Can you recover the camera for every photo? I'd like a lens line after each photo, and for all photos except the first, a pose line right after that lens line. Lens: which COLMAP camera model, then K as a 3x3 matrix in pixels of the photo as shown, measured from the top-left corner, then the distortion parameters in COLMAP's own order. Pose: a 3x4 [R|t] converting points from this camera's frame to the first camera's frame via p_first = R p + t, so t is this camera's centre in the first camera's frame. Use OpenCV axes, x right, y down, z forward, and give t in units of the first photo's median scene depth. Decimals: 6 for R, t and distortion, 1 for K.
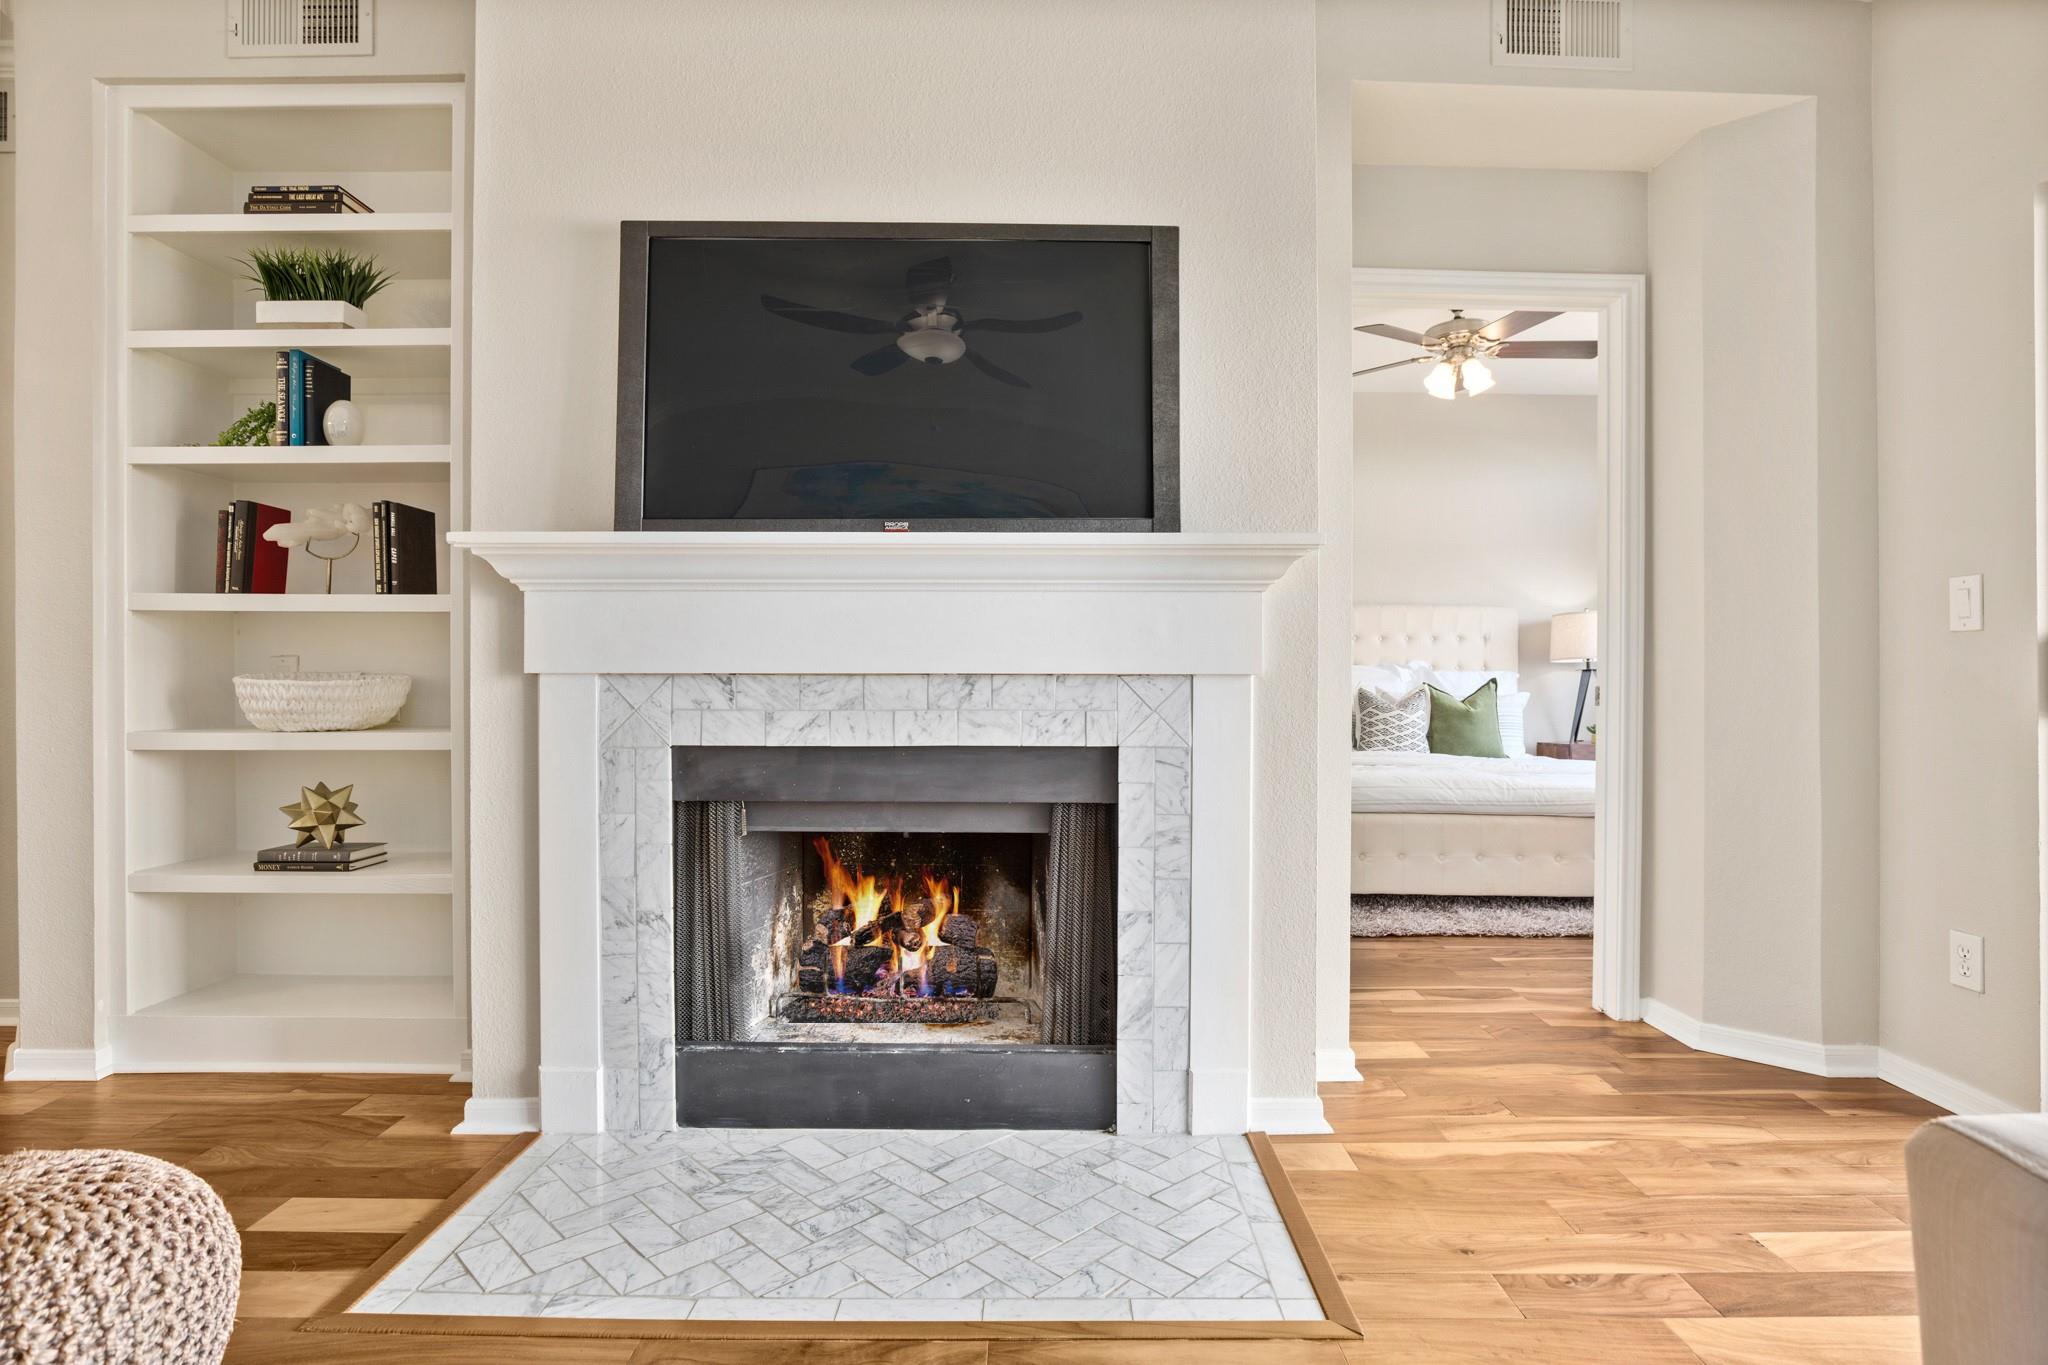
lens RADIAL K [[1049.6, 0, 1041.3], [0, 1049.6, 667.5], [0, 0, 1]] dist [-0.018628, 0.000001]
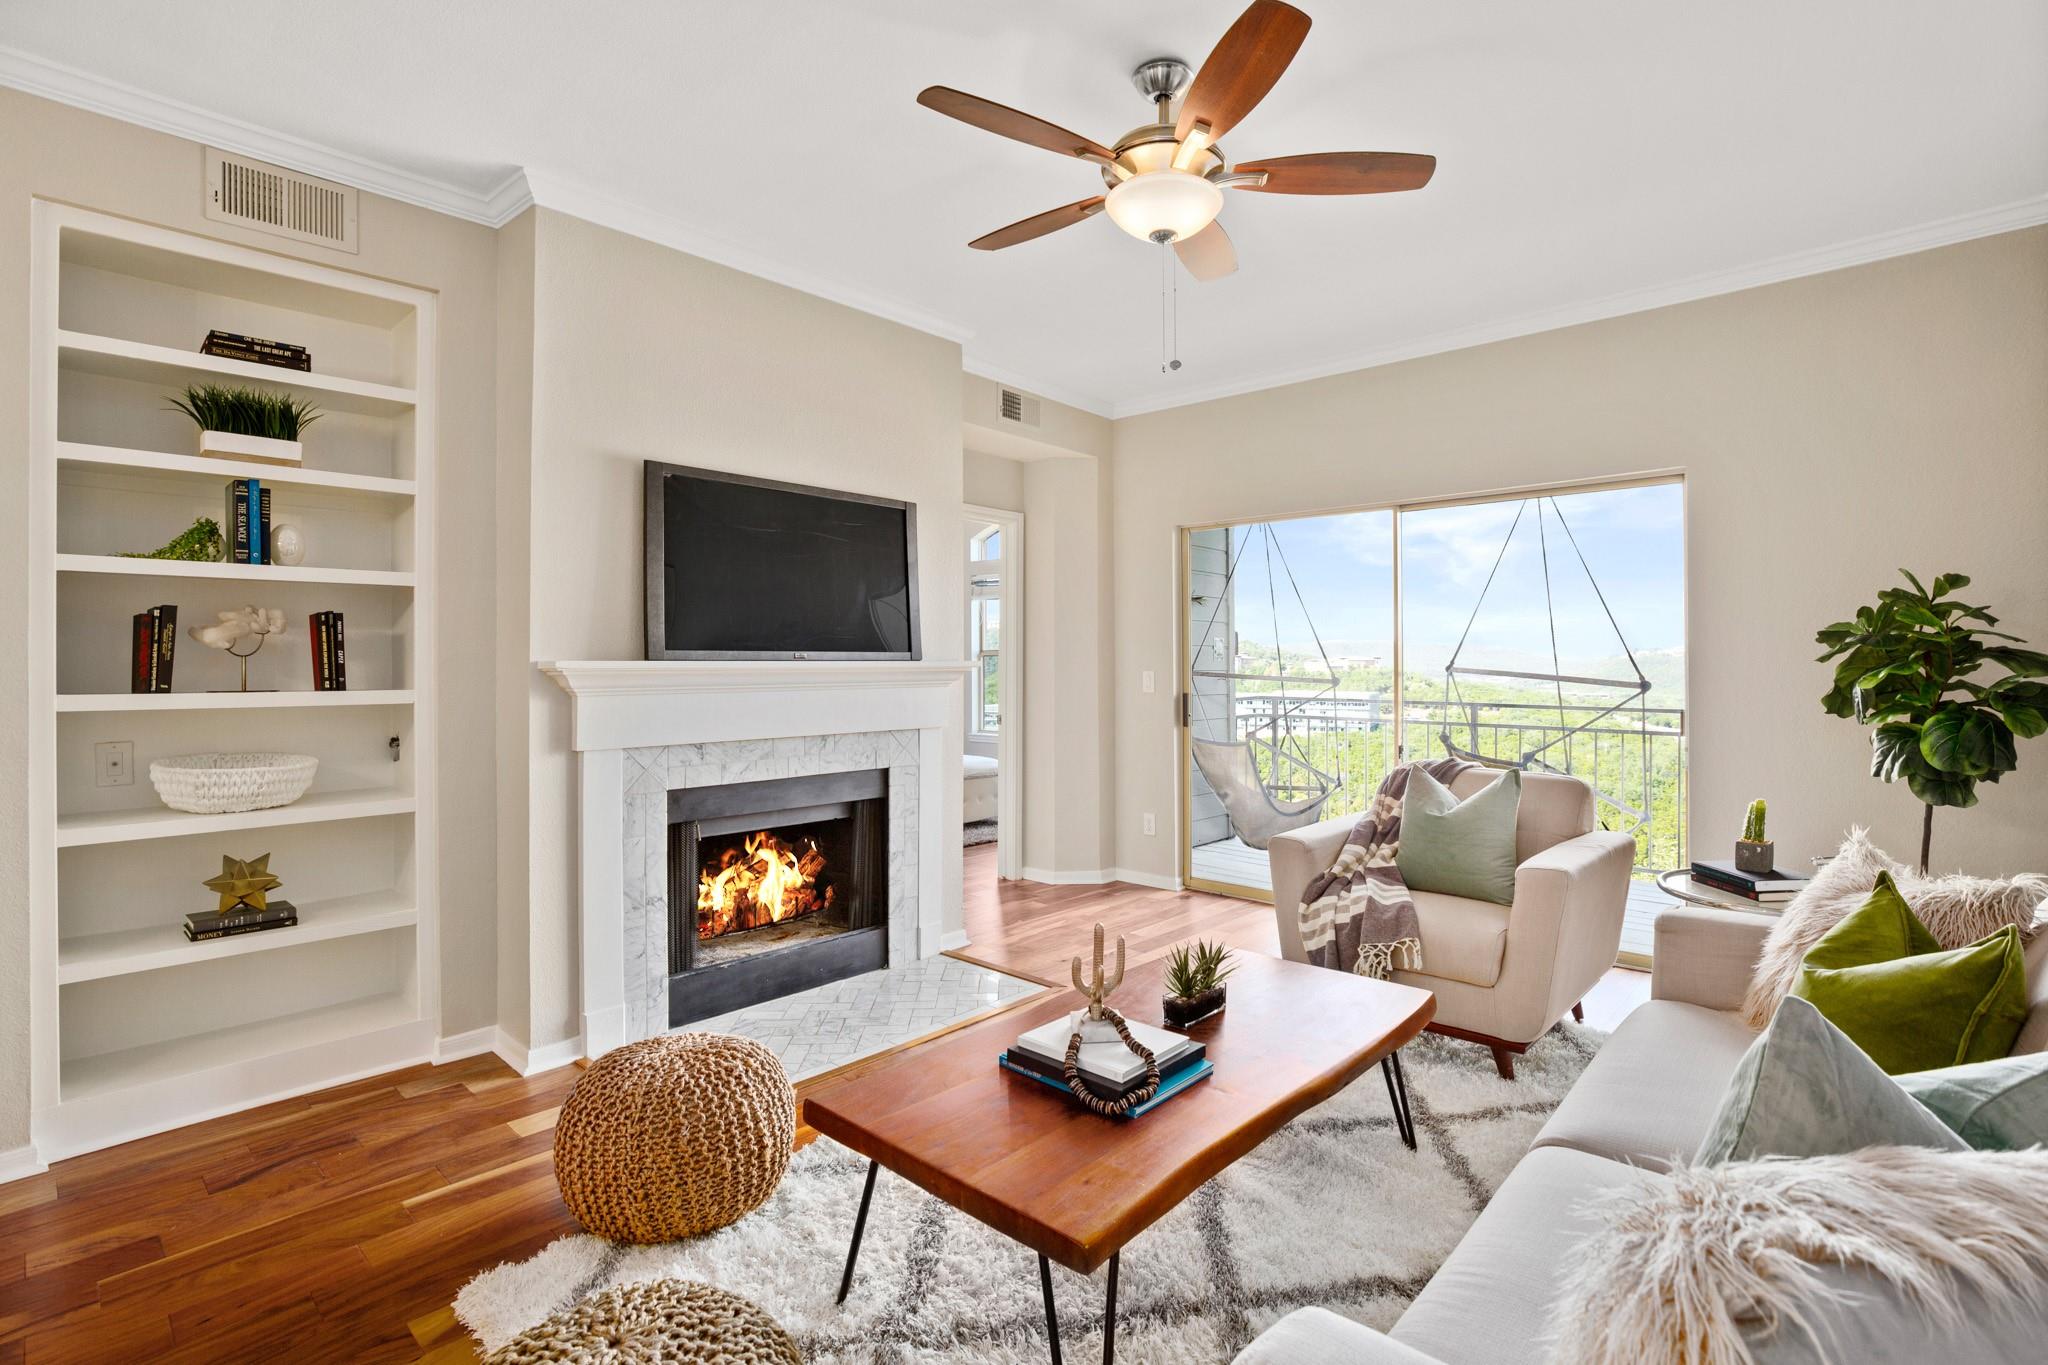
lens RADIAL K [[938.0, 0, 1036.9], [0, 938.0, 656.0], [0, 0, 1]] dist [-0.026840, 0.004437]
pose [[0.685672, 0.002963, 0.727905, -0.994541], [-0.000662, 0.999994, -0.003446, -0.124087], [-0.727911, 0.001881, 0.685669, -0.381426]]
